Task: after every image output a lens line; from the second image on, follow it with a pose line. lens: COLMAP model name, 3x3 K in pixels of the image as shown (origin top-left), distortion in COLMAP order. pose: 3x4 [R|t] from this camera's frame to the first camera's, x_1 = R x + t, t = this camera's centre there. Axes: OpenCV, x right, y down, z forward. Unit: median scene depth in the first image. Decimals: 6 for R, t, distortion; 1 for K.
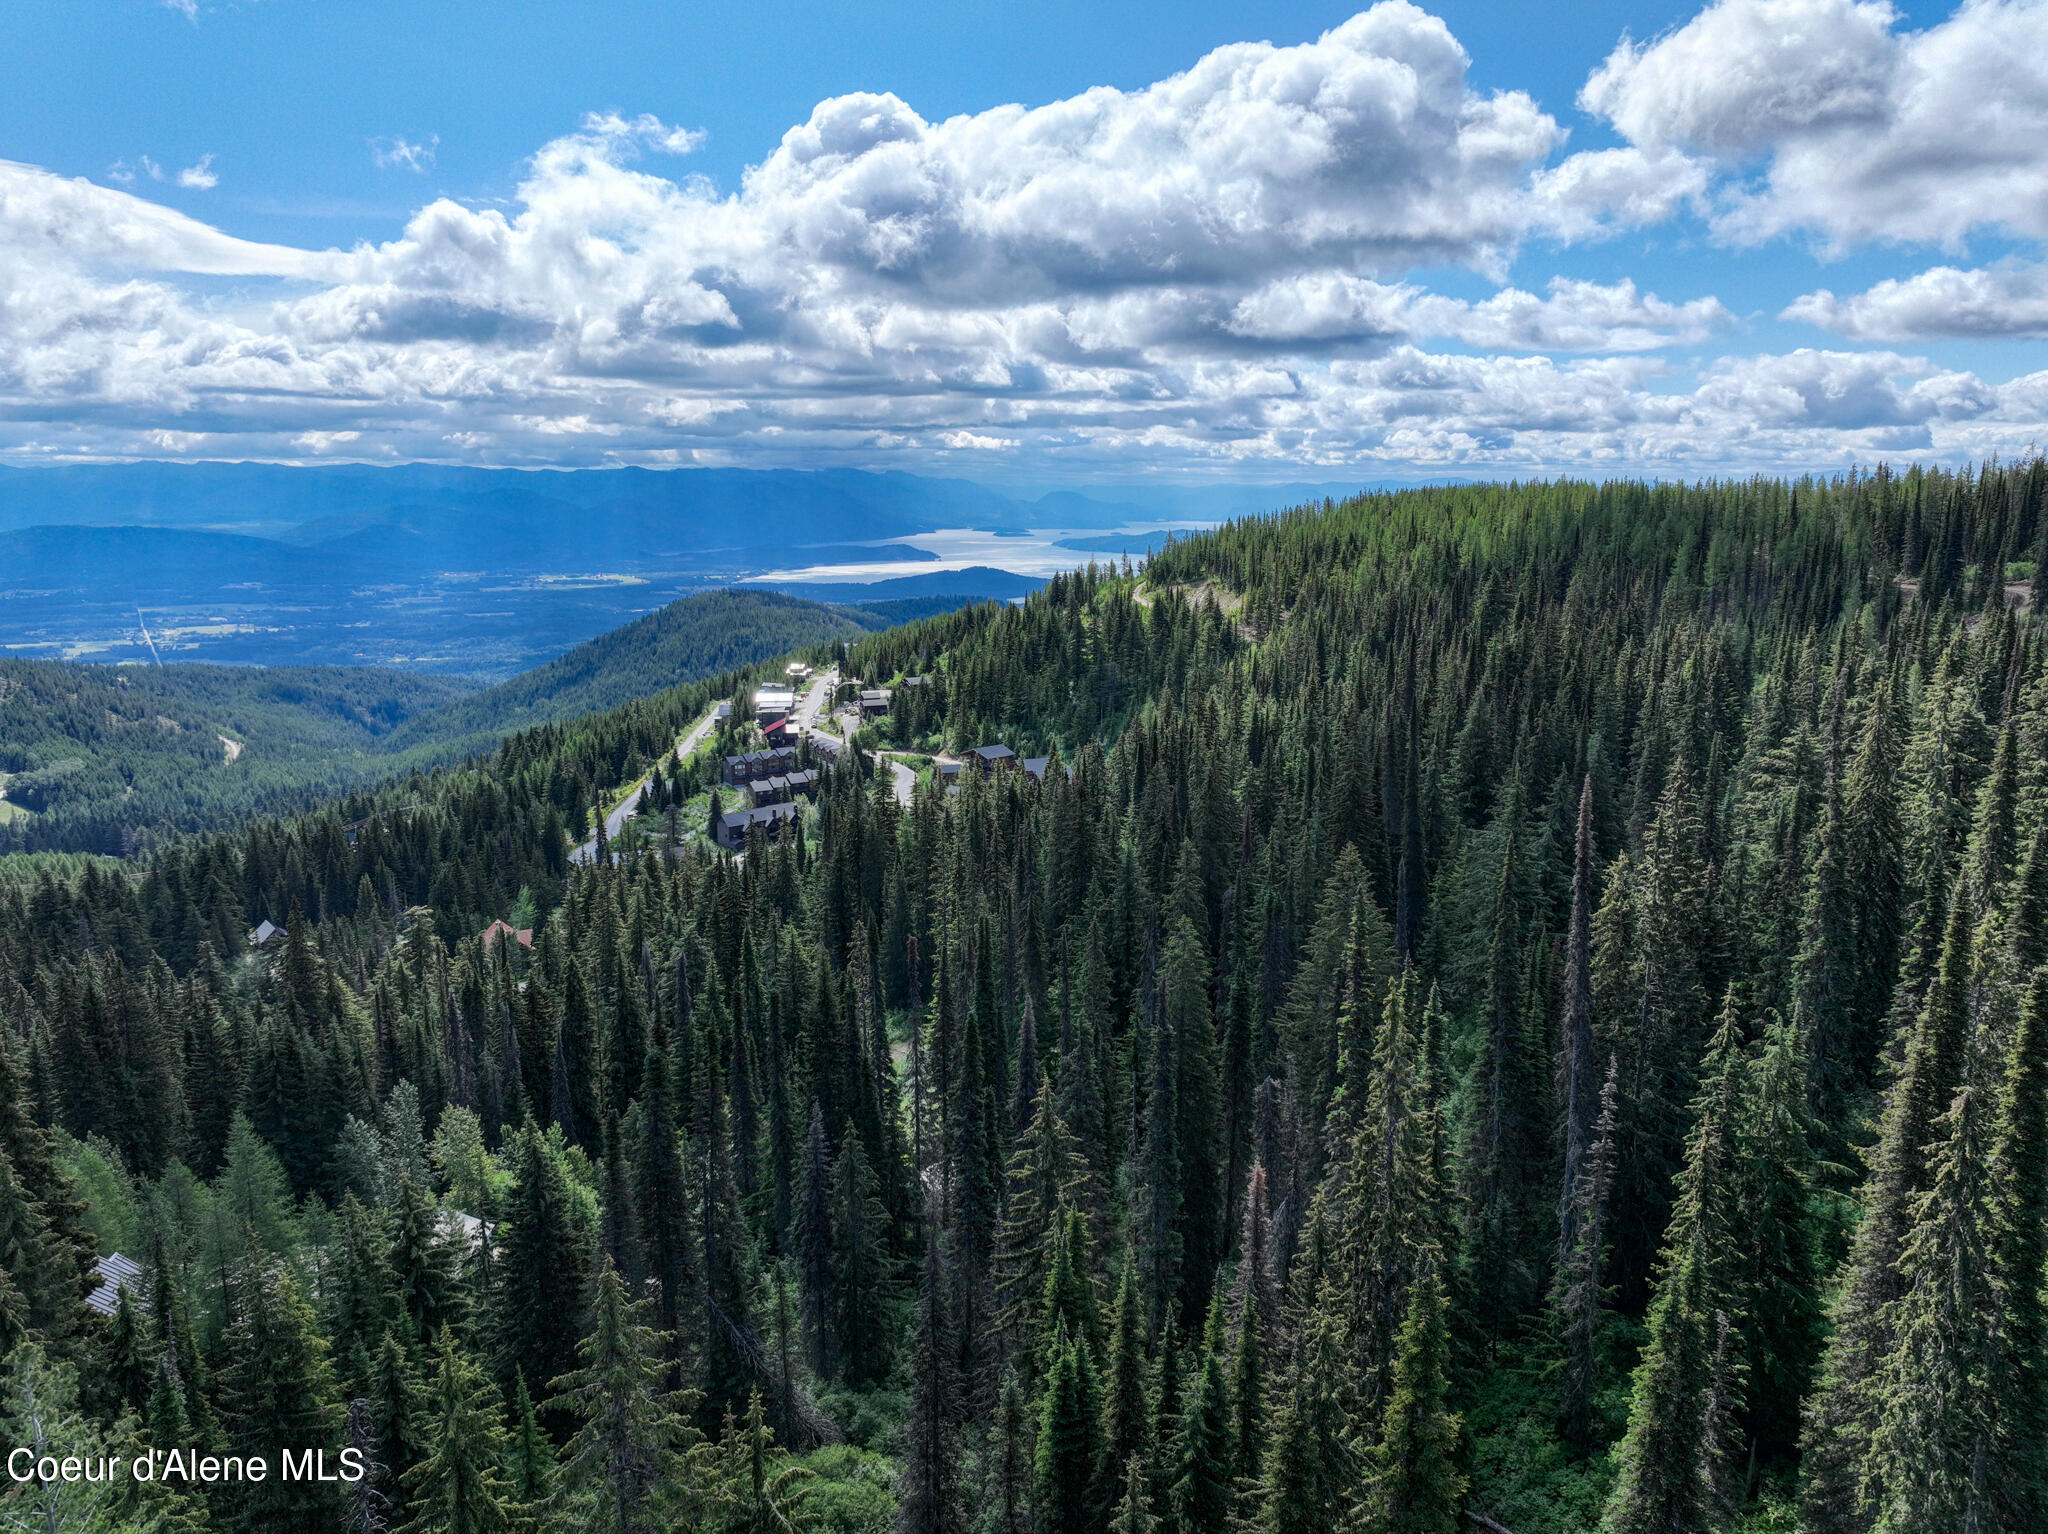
lens RADIAL K [[1438.7, 0, 1030.2], [0, 1438.7, 764.0], [0, 0, 1]] dist [0.001292, 0.015078]
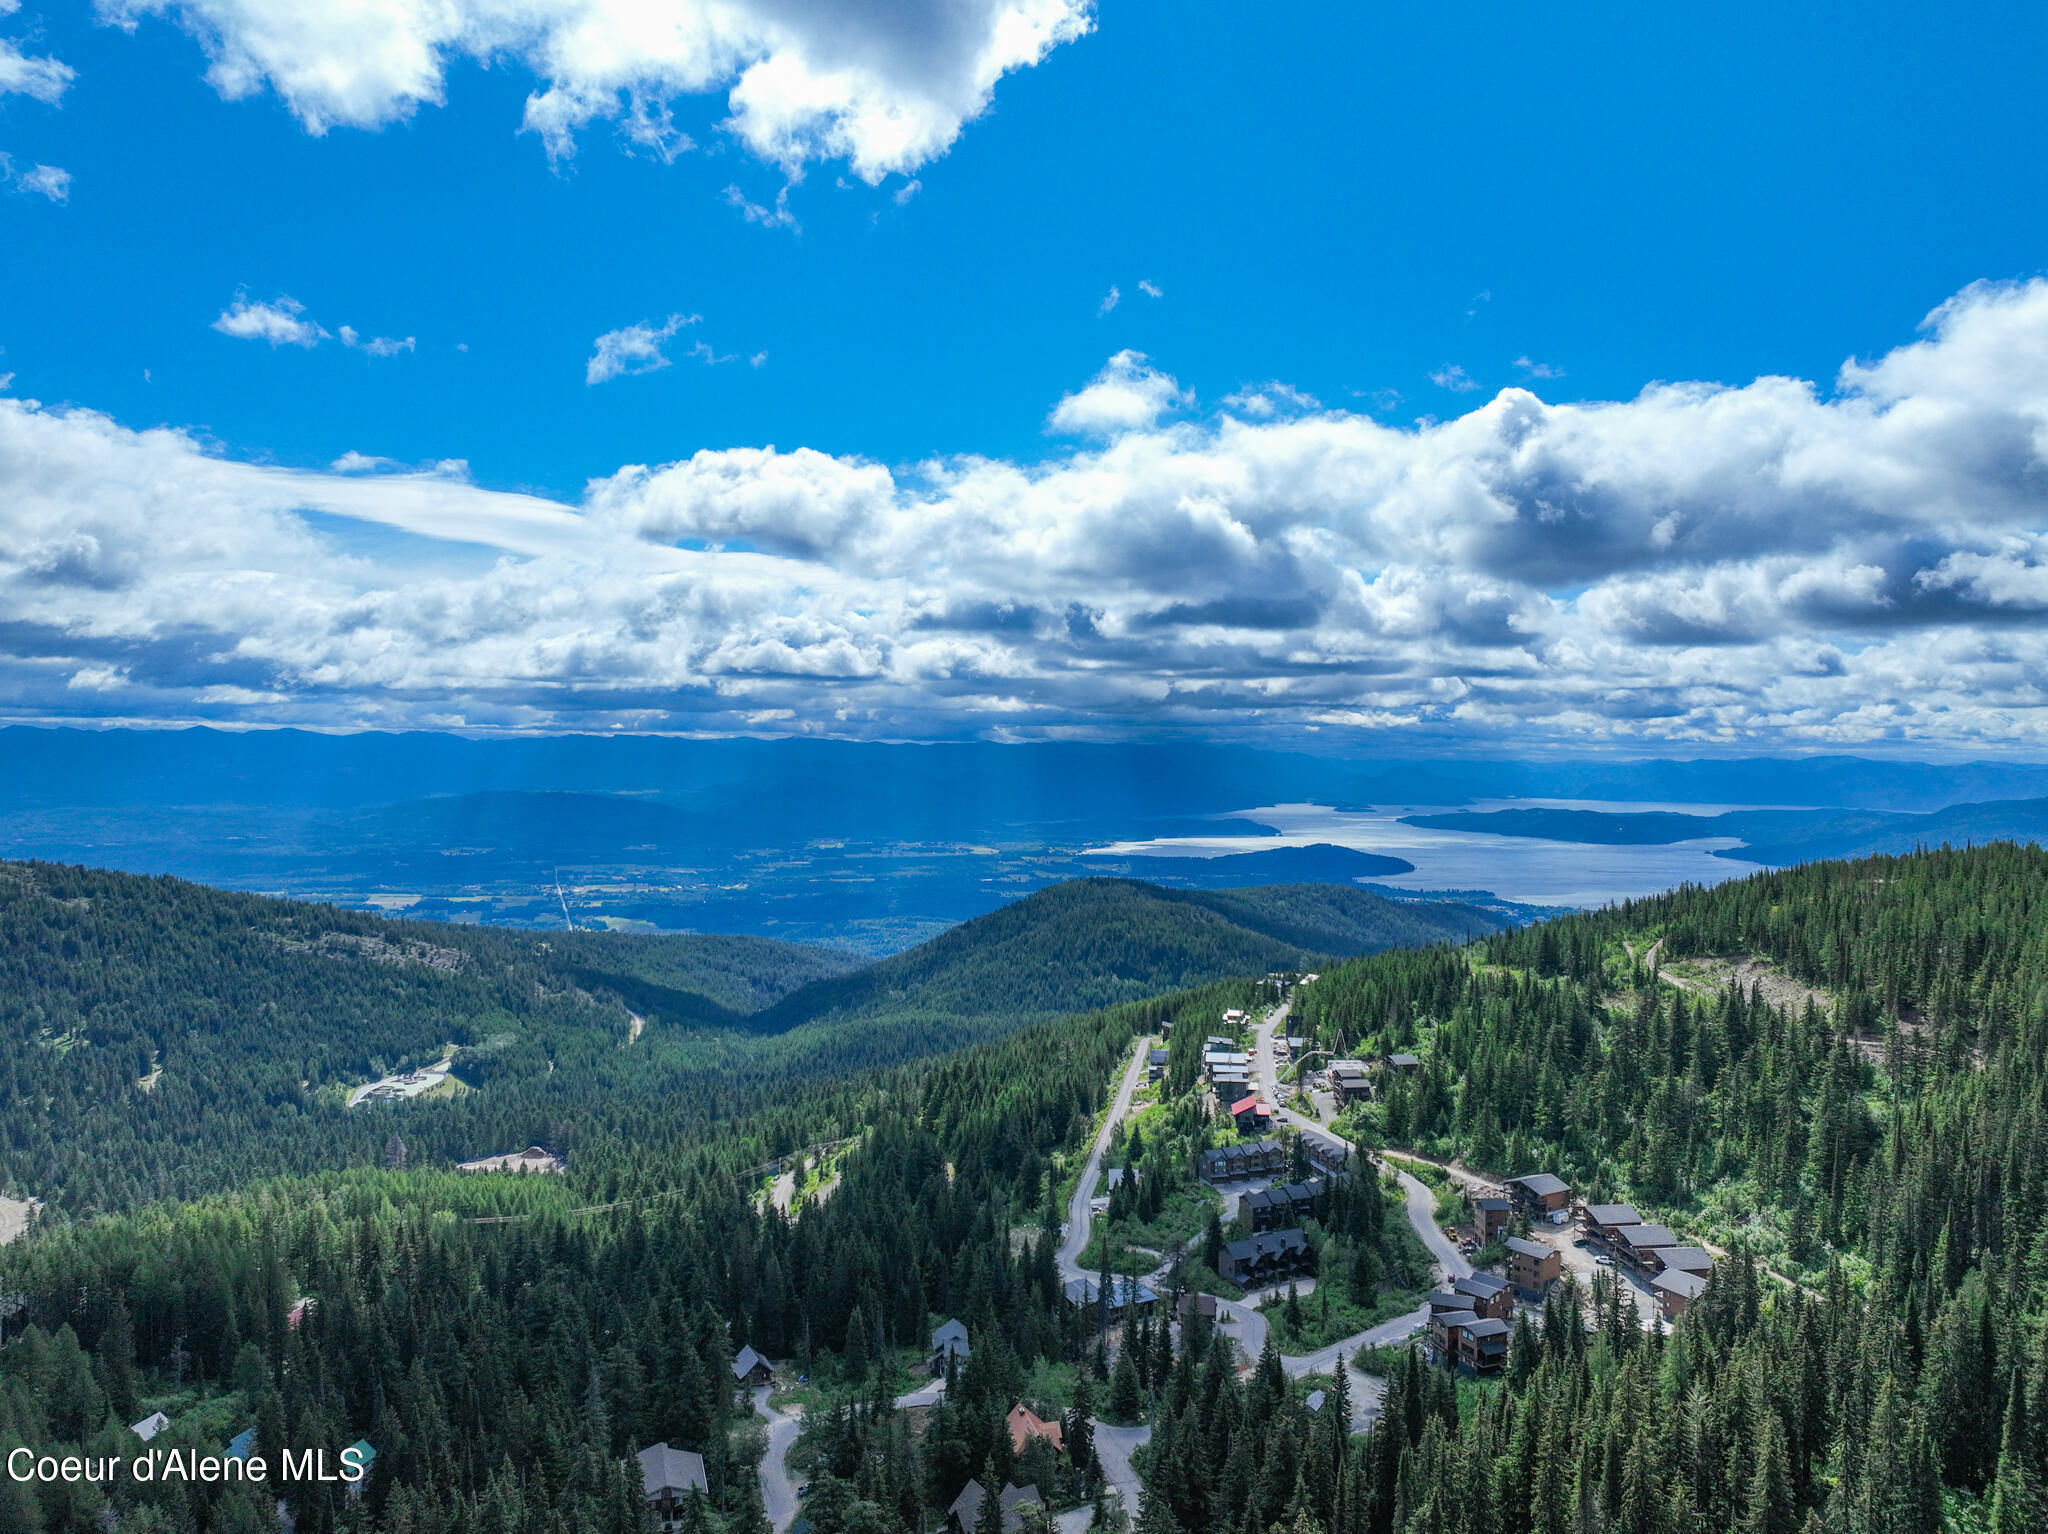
lens RADIAL K [[1438.7, 0, 1030.2], [0, 1438.7, 764.0], [0, 0, 1]] dist [0.001292, 0.015078]
pose [[0.973359, 0.009345, -0.229097, -0.097656], [-0.051723, 0.982364, -0.179681, -0.063755], [0.223378, 0.186743, 0.956676, 0.063726]]
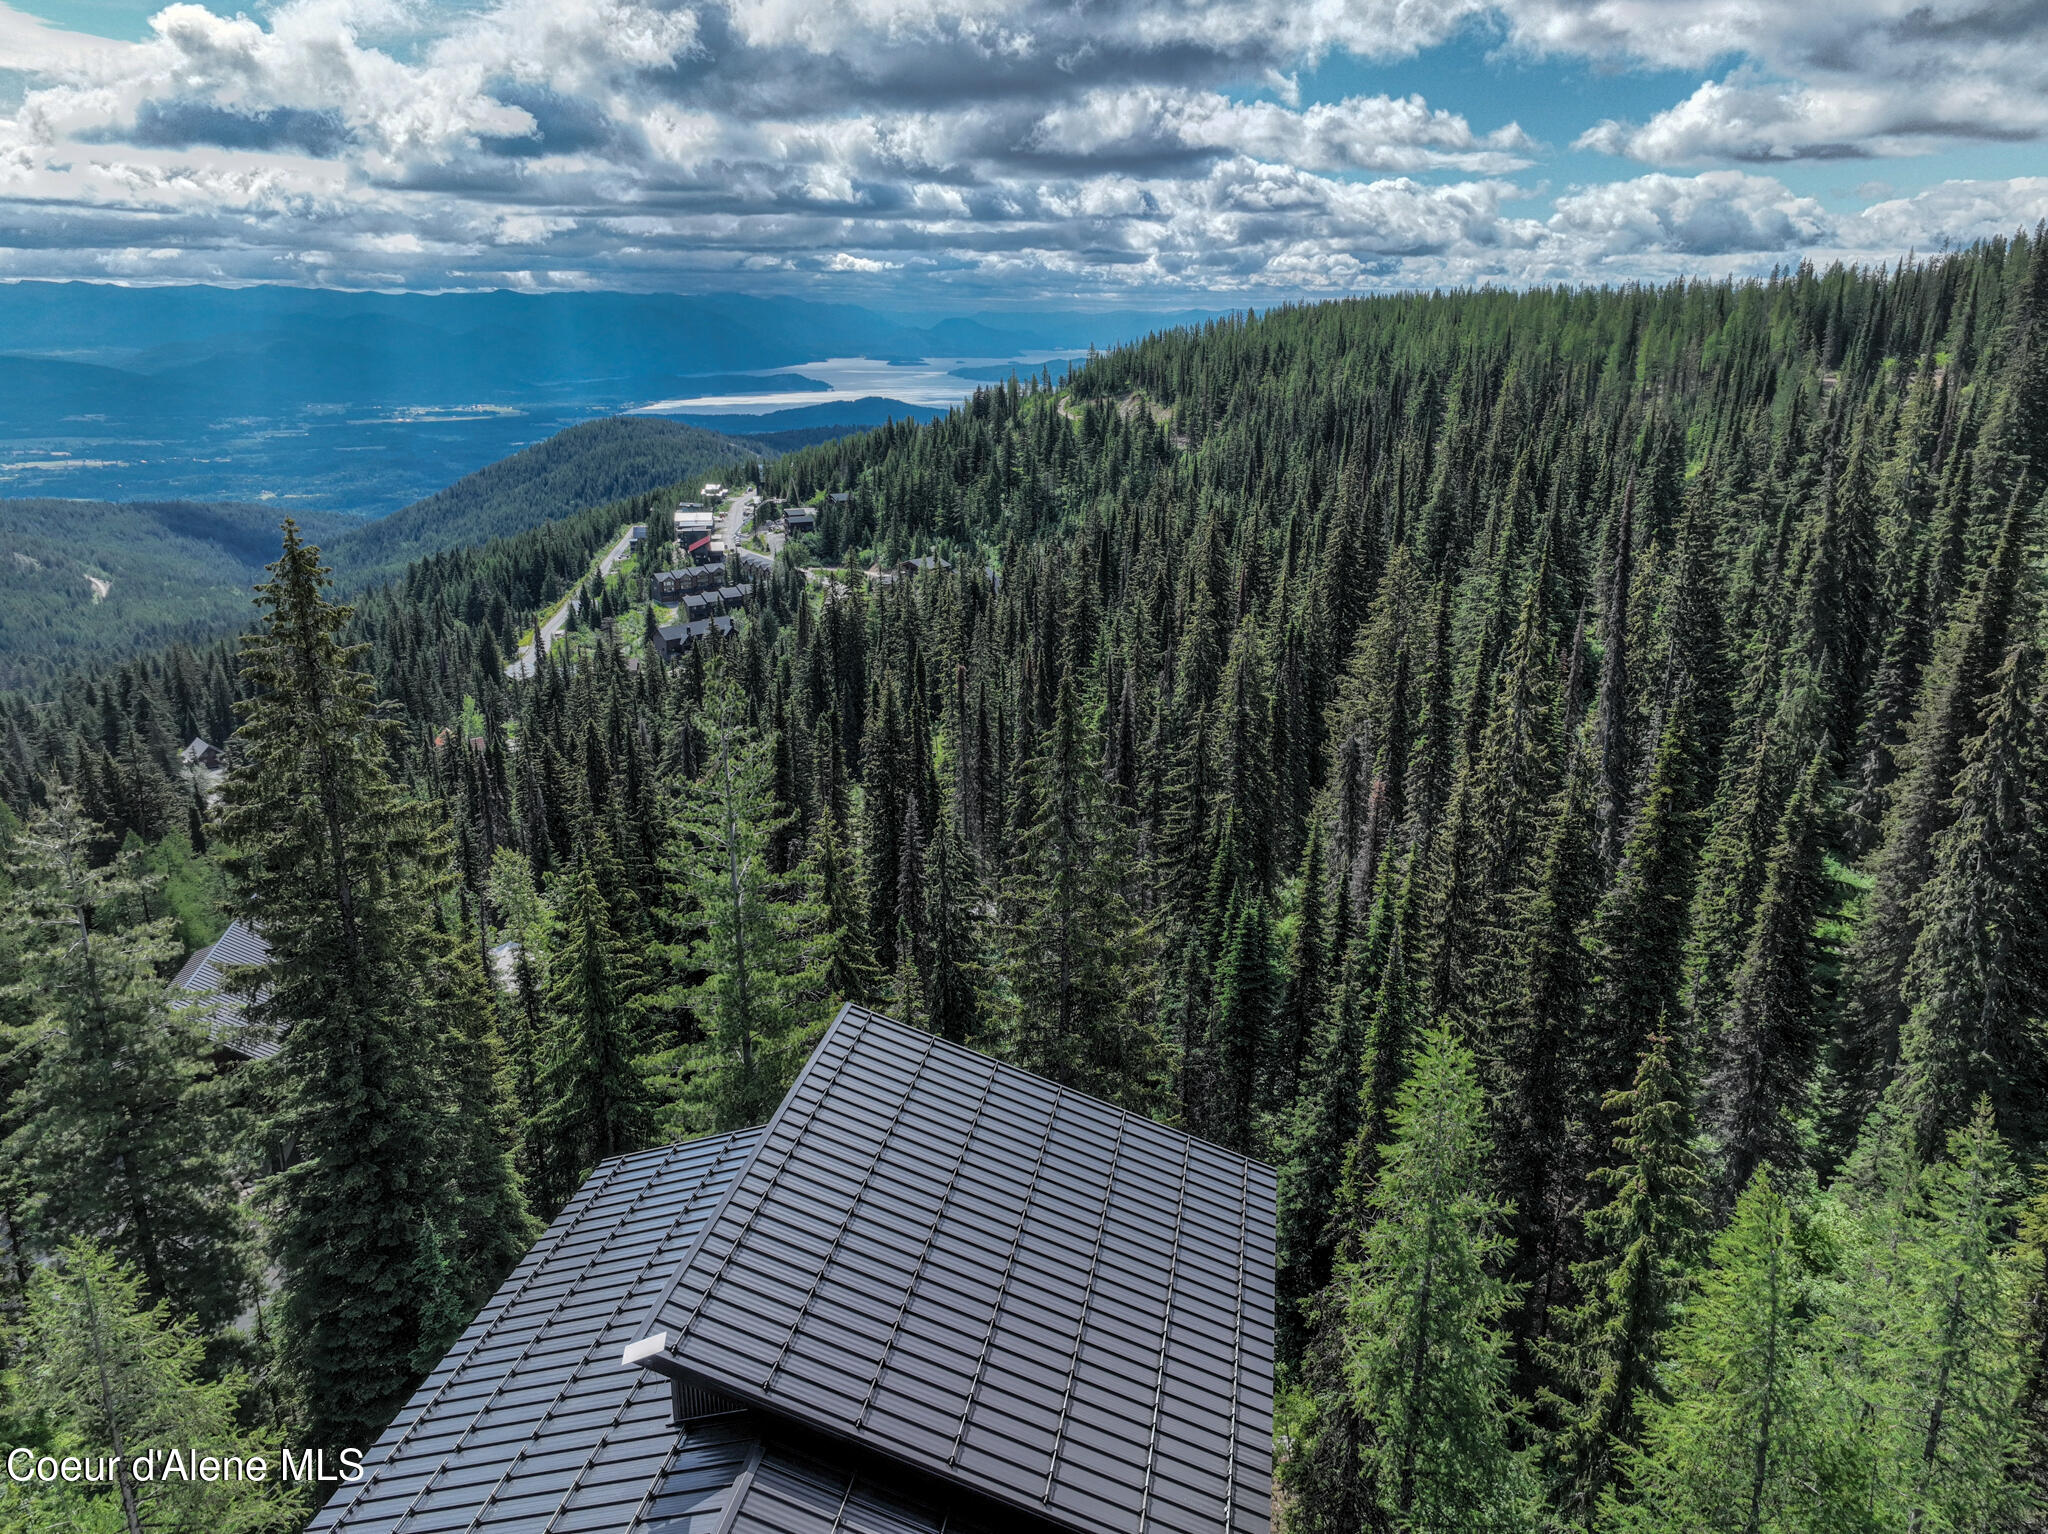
lens RADIAL K [[1441.1, 0, 1032.0], [0, 1441.1, 760.9], [0, 0, 1]] dist [-0.003246, 0.020802]
pose [[0.997418, -0.018510, 0.069391, -0.020086], [0.010759, 0.993823, 0.110455, 0.014002], [-0.071007, -0.109423, 0.991456, -0.011307]]
